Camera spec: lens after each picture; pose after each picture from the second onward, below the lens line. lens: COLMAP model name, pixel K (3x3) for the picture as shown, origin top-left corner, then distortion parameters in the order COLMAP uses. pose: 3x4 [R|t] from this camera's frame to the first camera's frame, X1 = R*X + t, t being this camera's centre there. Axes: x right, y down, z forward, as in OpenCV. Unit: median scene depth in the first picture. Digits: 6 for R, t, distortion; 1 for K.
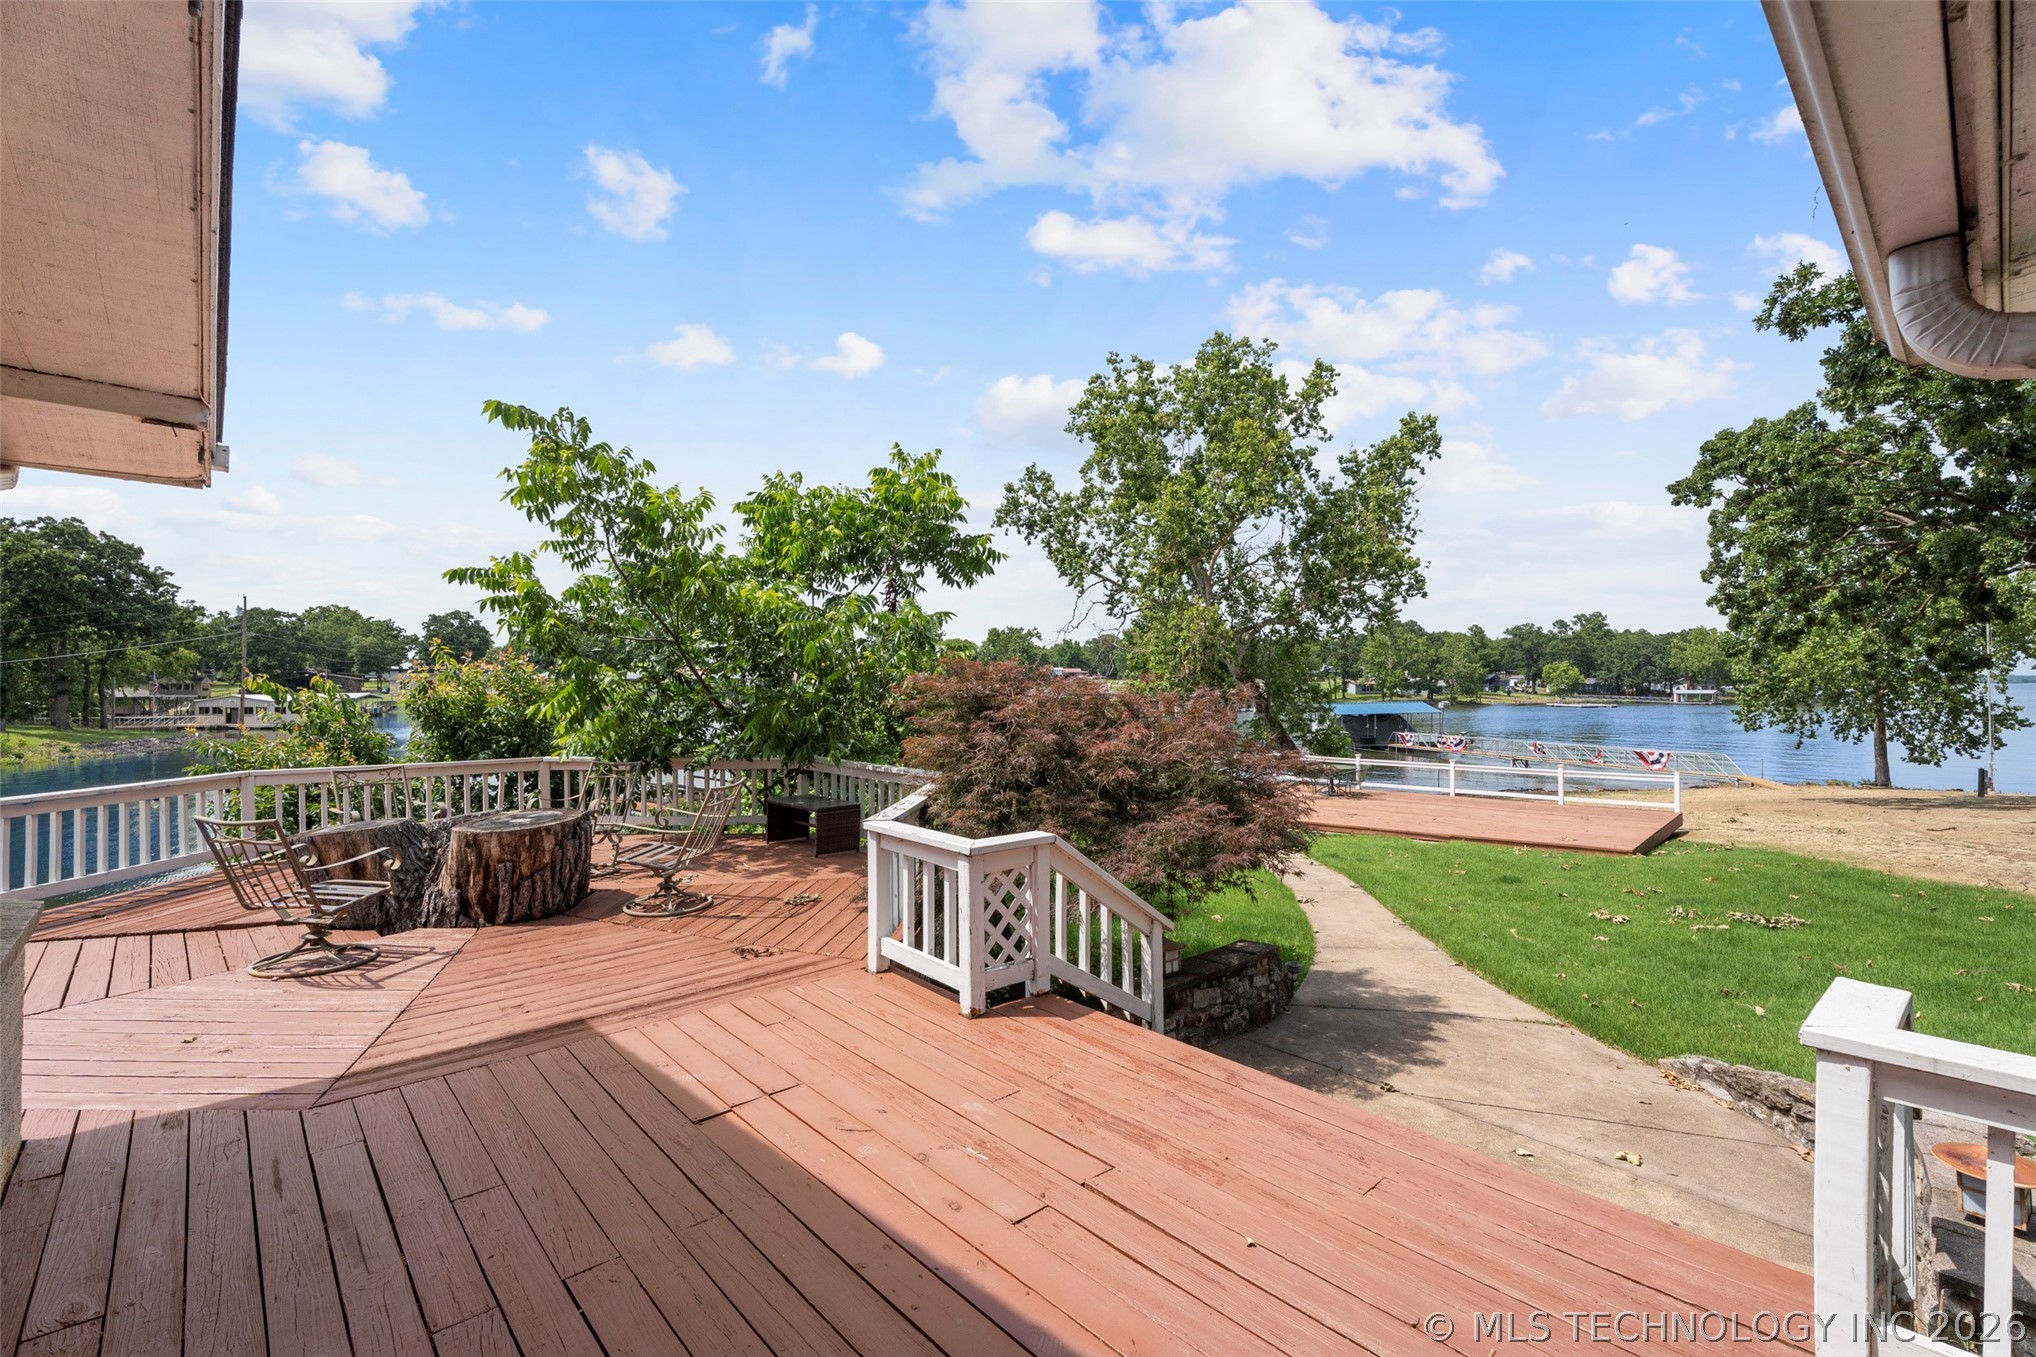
lens RADIAL K [[897.1, 0, 1030.9], [0, 897.1, 678.0], [0, 0, 1]] dist [0.000246, 0.000047]
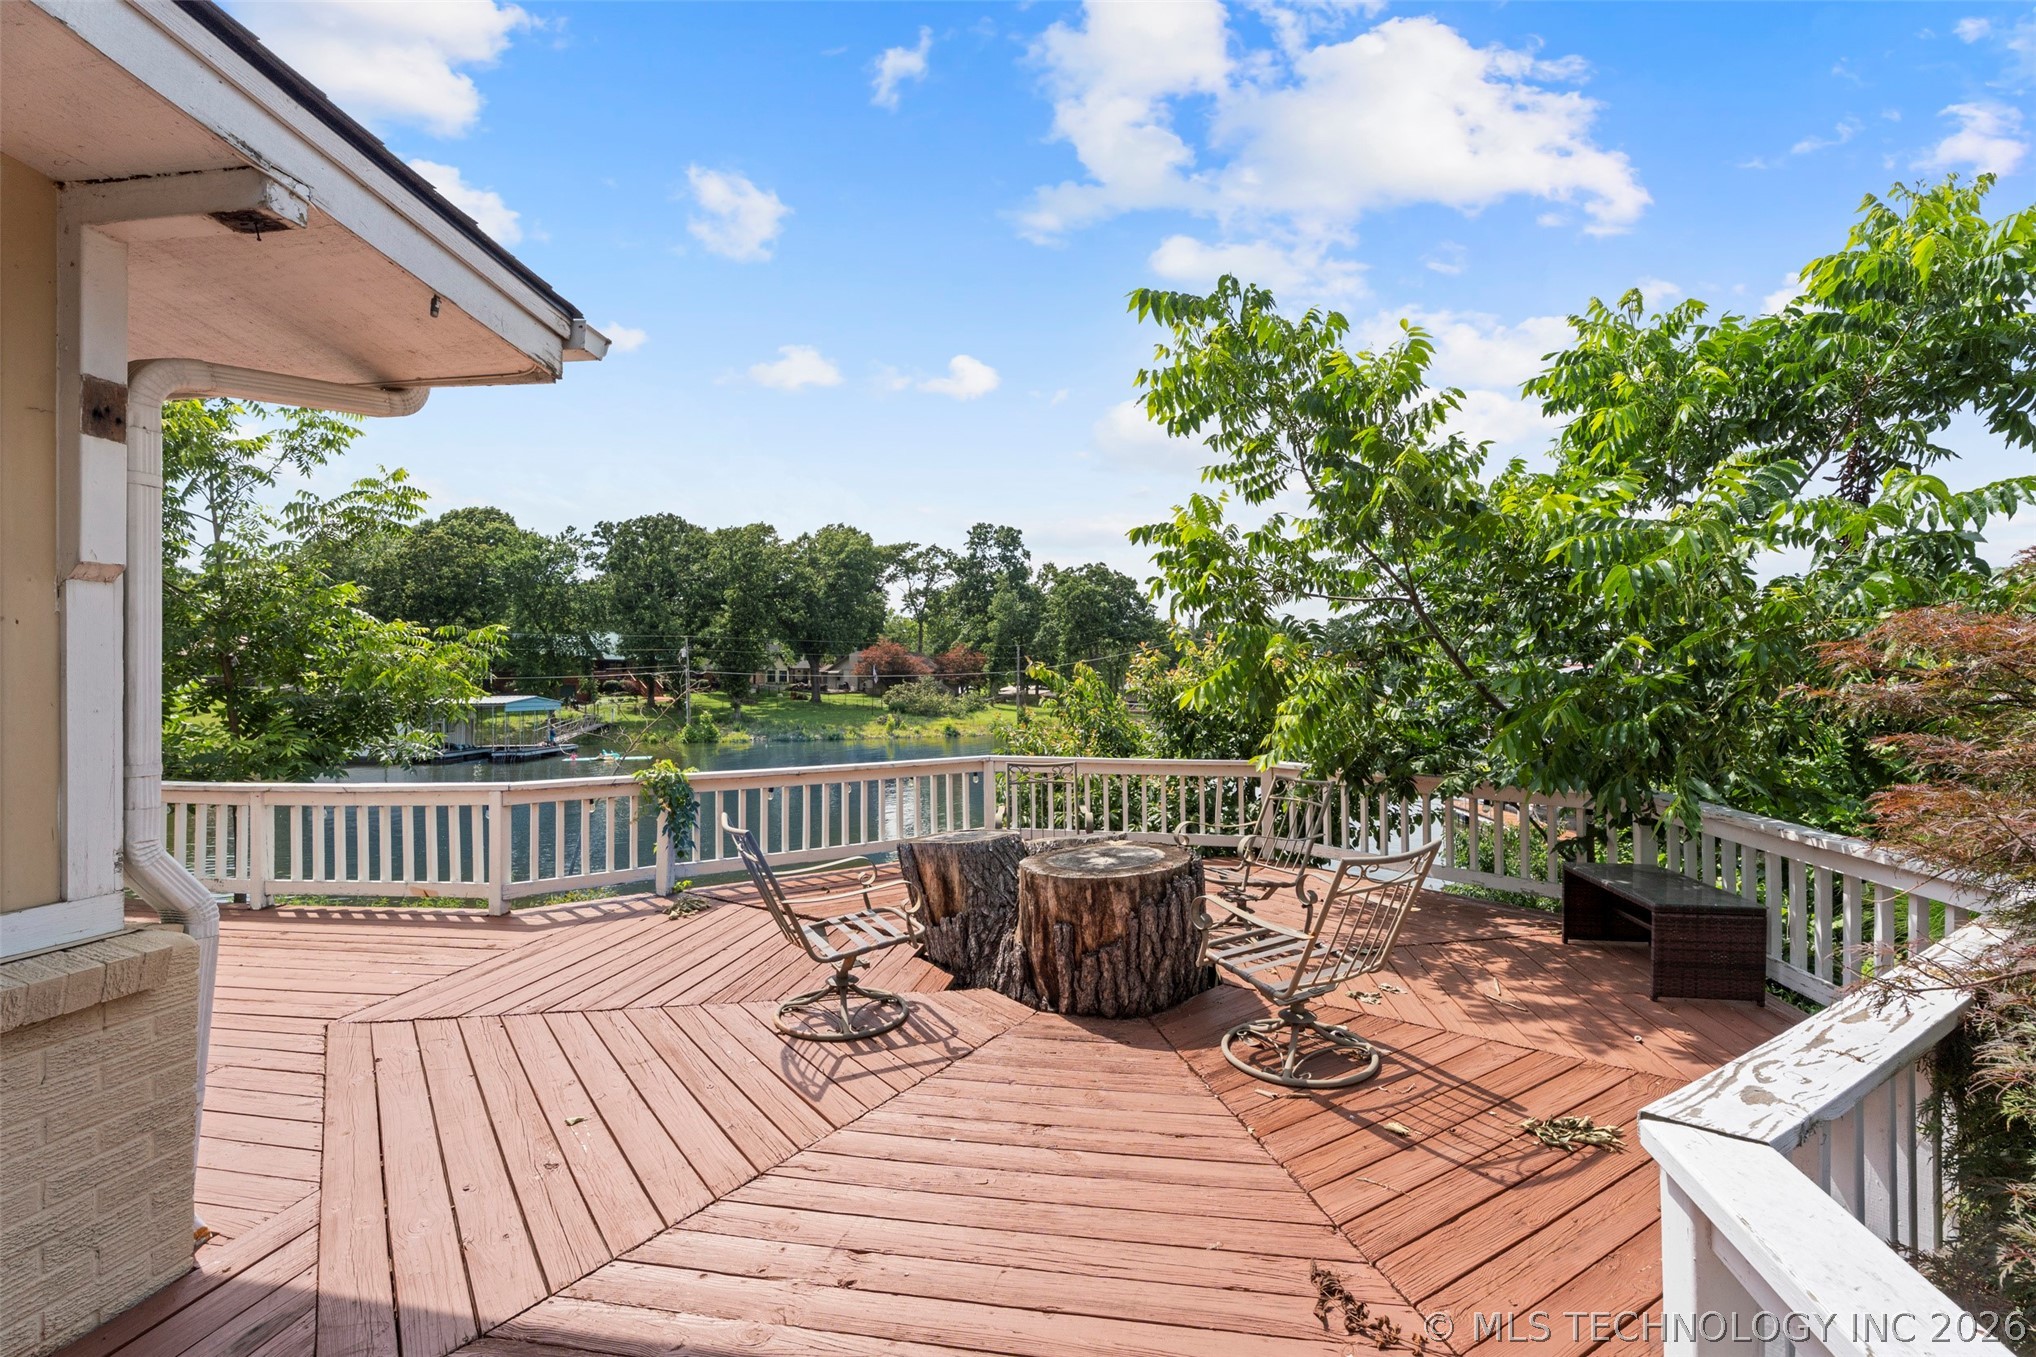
lens RADIAL K [[897.1, 0, 1030.9], [0, 897.1, 678.0], [0, 0, 1]] dist [0.000246, 0.000047]
pose [[0.611451, -0.000551, -0.791282, -0.064081], [0.003801, 0.999990, 0.002241, 0.018619], [0.791273, -0.004378, 0.611448, 0.512976]]
